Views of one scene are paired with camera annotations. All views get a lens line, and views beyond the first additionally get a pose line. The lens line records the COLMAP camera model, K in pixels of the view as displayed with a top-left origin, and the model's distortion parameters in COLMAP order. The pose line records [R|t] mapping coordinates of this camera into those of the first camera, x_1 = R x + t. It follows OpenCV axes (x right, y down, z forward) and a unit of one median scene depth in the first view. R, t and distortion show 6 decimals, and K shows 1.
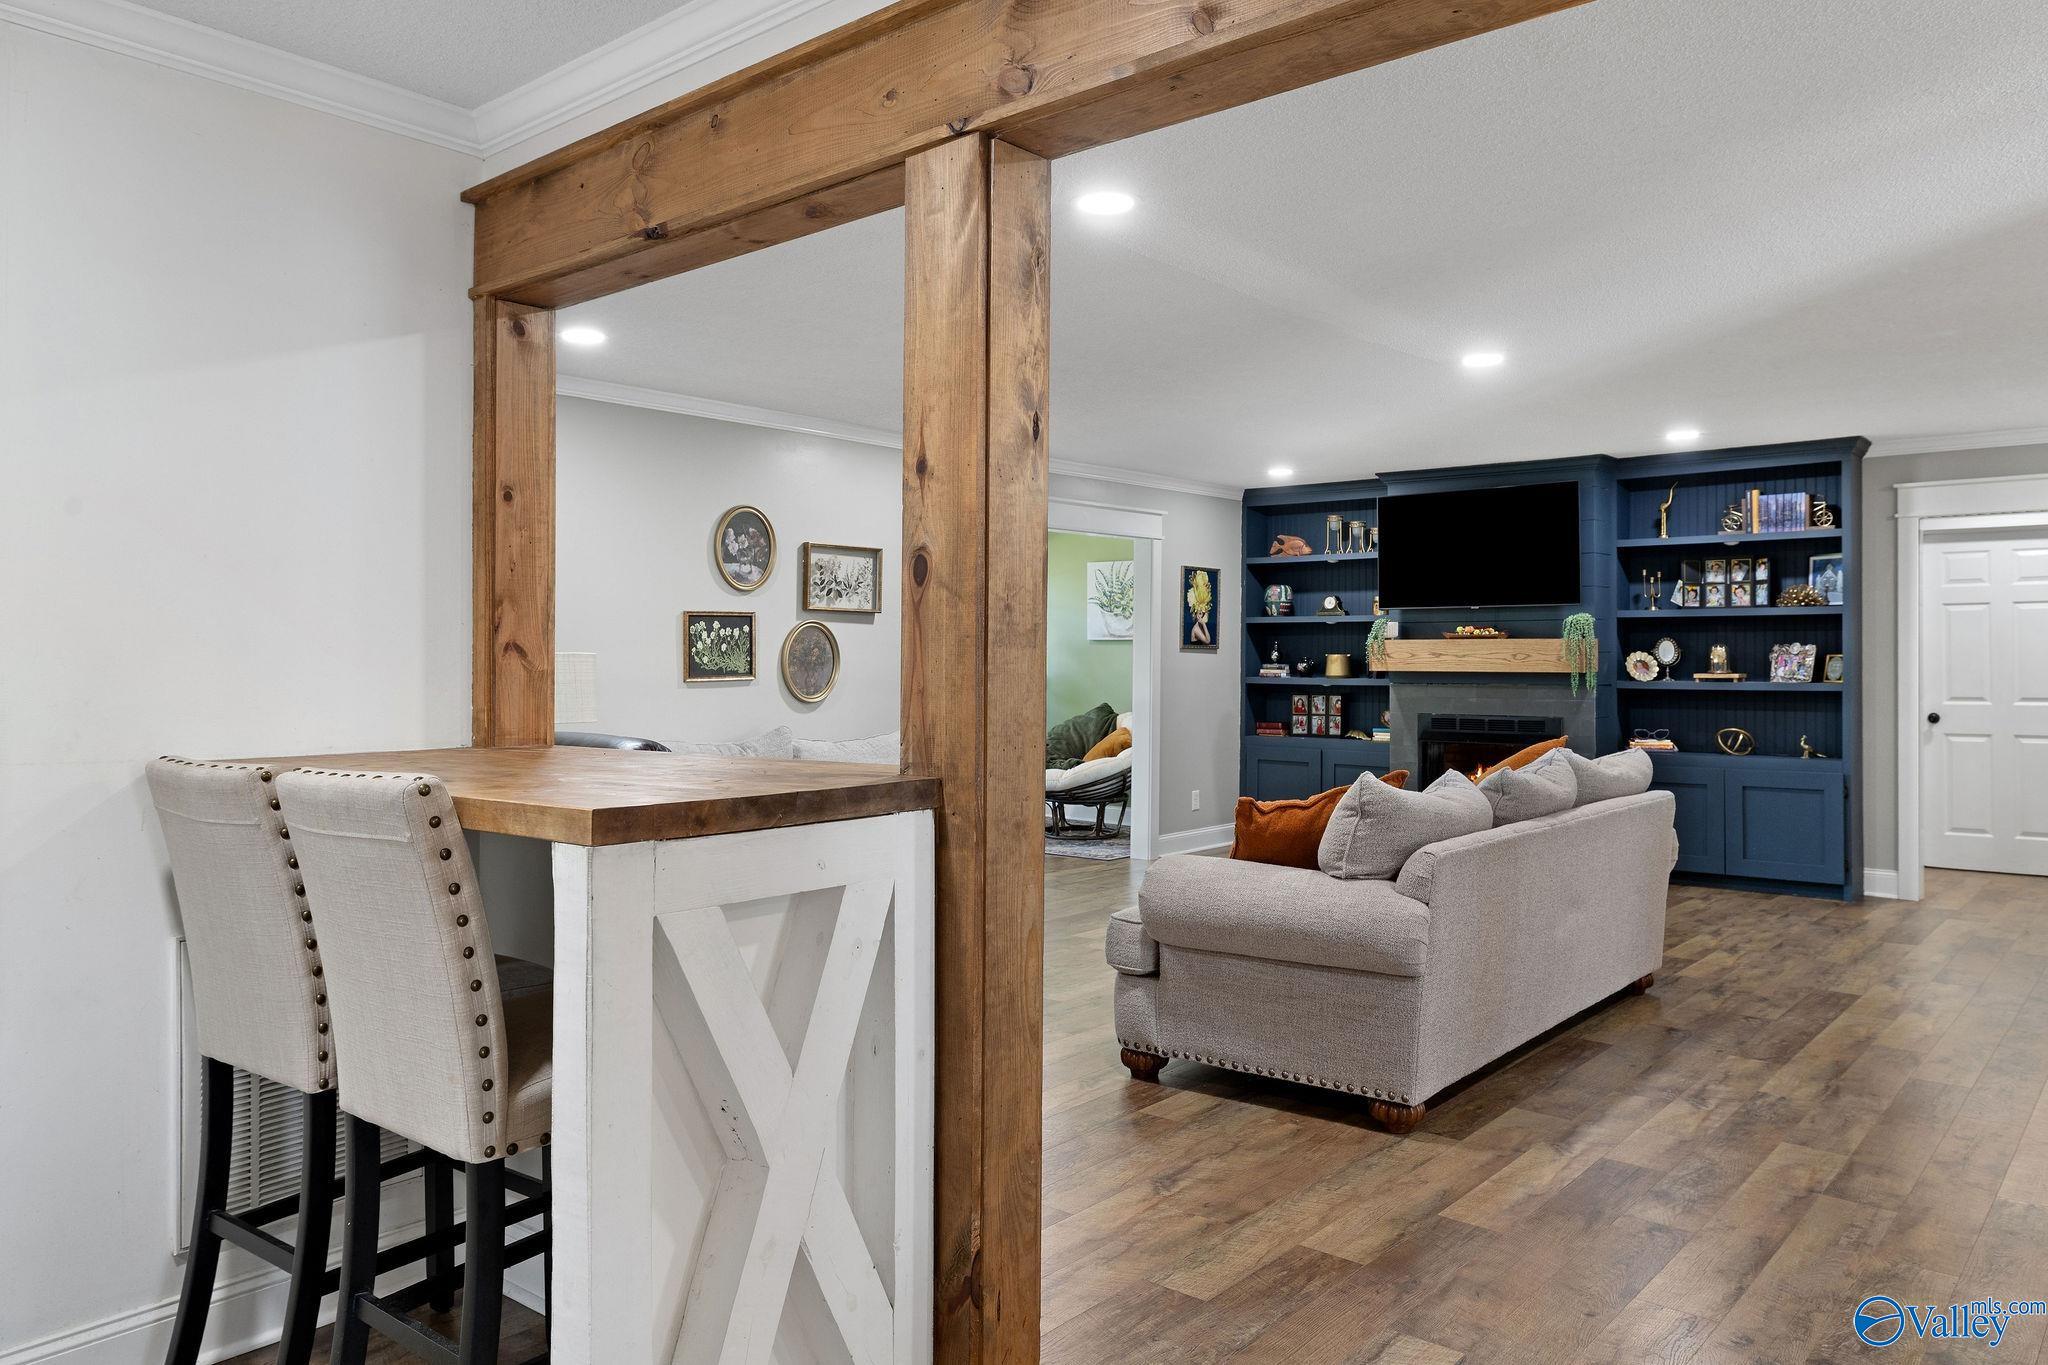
lens RADIAL K [[1417.0, 0, 1025.5], [0, 1417.0, 636.6], [0, 0, 1]] dist [0.010162, -0.005489]
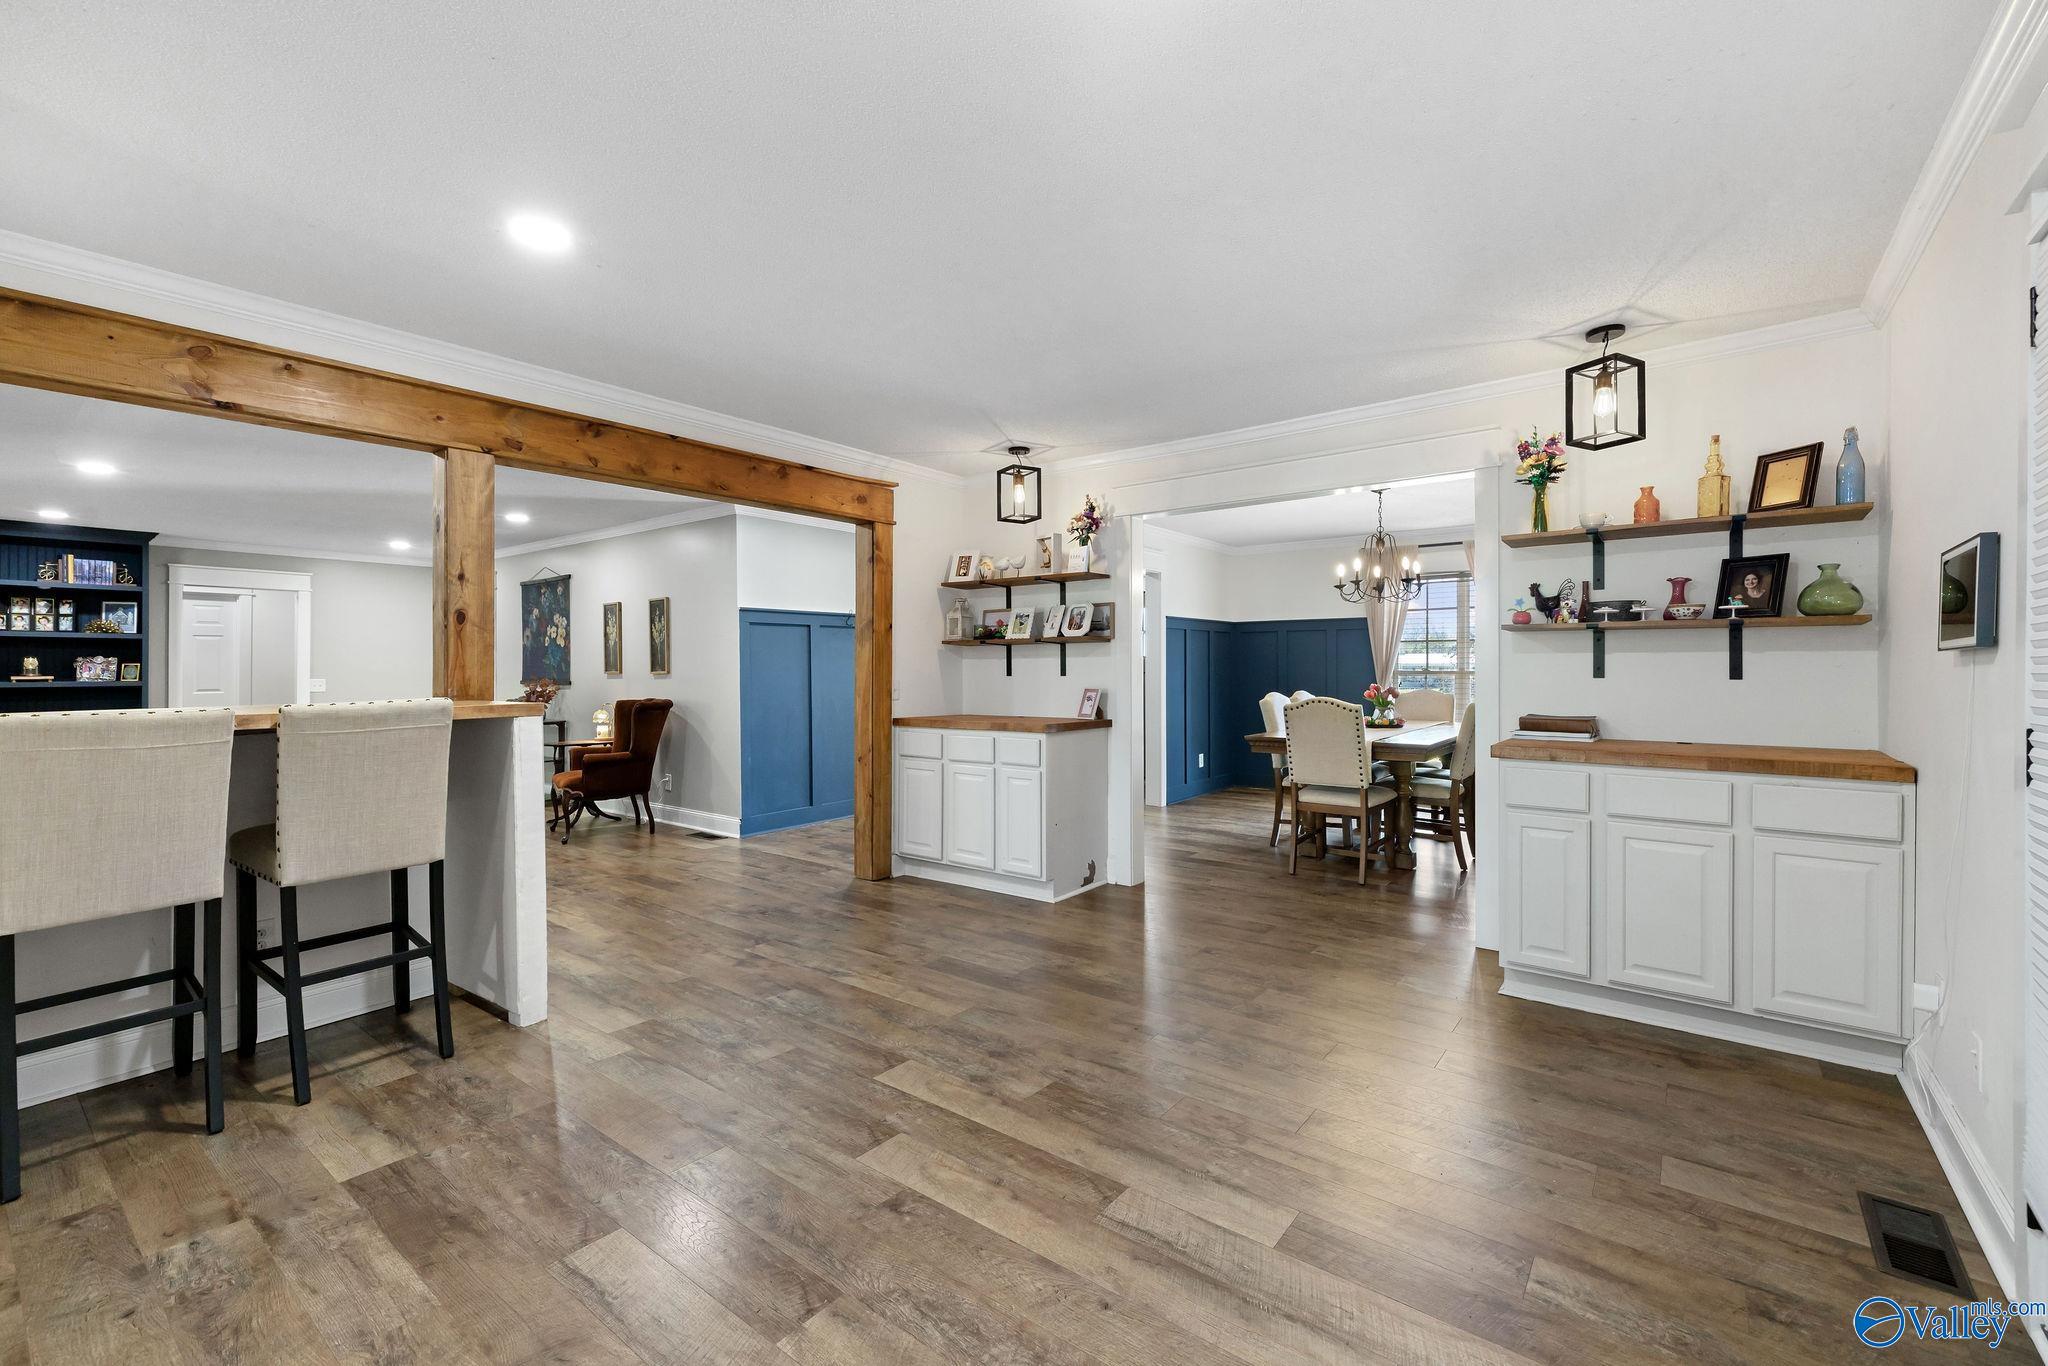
lens RADIAL K [[867.8, 0, 1017.0], [0, 867.8, 676.7], [0, 0, 1]] dist [0.000740, 0.000164]
pose [[-0.040427, -0.006409, 0.999162, -0.557095], [-0.011512, 0.999916, 0.005948, 0.012078], [-0.999116, -0.011262, -0.040498, 0.029150]]
